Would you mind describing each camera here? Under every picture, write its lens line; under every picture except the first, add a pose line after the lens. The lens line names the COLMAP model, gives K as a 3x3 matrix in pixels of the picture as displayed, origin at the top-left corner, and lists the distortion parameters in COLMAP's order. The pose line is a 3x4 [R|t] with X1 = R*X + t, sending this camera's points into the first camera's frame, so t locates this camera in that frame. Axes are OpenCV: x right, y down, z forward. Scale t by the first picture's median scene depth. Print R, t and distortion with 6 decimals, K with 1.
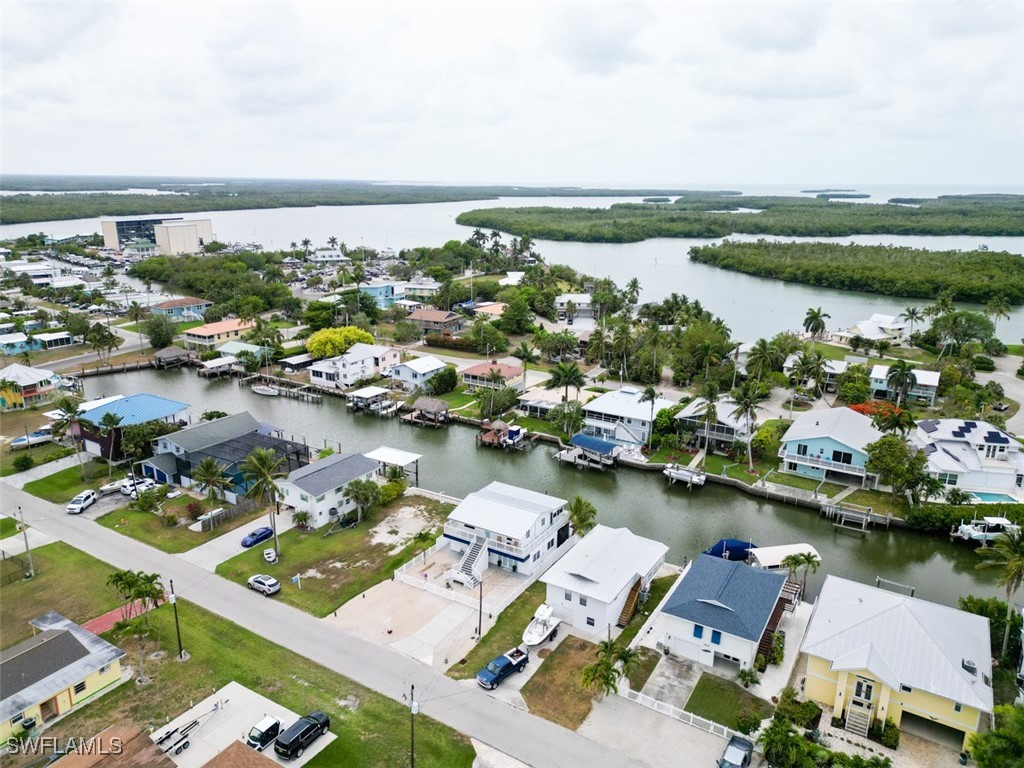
lens RADIAL K [[713.7, 0, 509.9], [0, 713.7, 387.9], [0, 0, 1]] dist [0.082695, -0.085408]
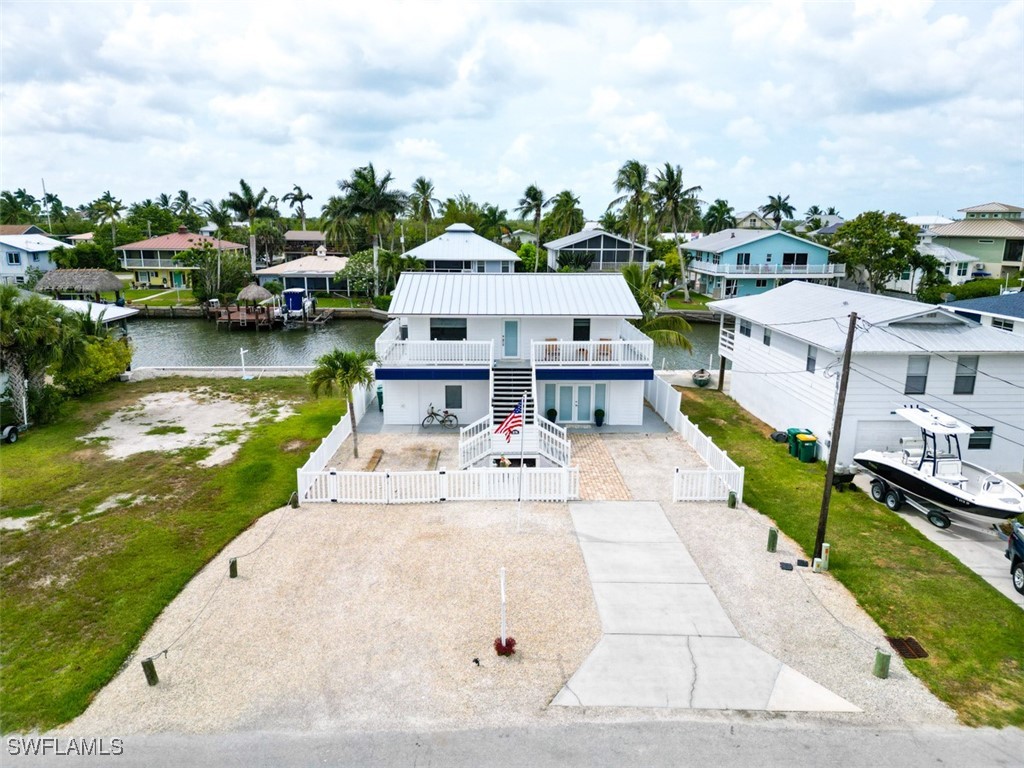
lens RADIAL K [[716.3, 0, 509.9], [0, 716.3, 385.3], [0, 0, 1]] dist [0.069666, -0.064972]
pose [[0.836516, -0.127308, 0.532948, -0.168933], [0.155349, 0.987828, -0.007869, 0.171821], [-0.525460, 0.089375, 0.846111, 0.527187]]
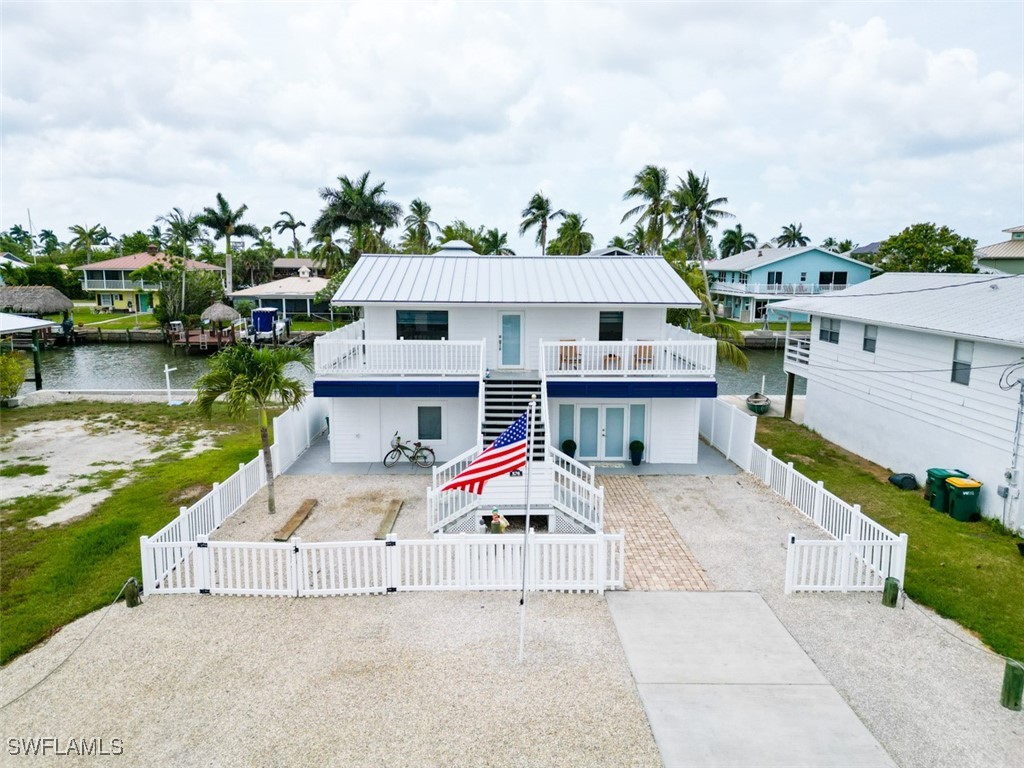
lens RADIAL K [[716.3, 0, 509.9], [0, 716.3, 385.3], [0, 0, 1]] dist [0.069666, -0.064972]
pose [[0.839410, -0.096799, 0.534810, -0.126185], [0.154600, 0.985889, -0.064209, 0.176433], [-0.521047, 0.136579, 0.842529, 0.594416]]
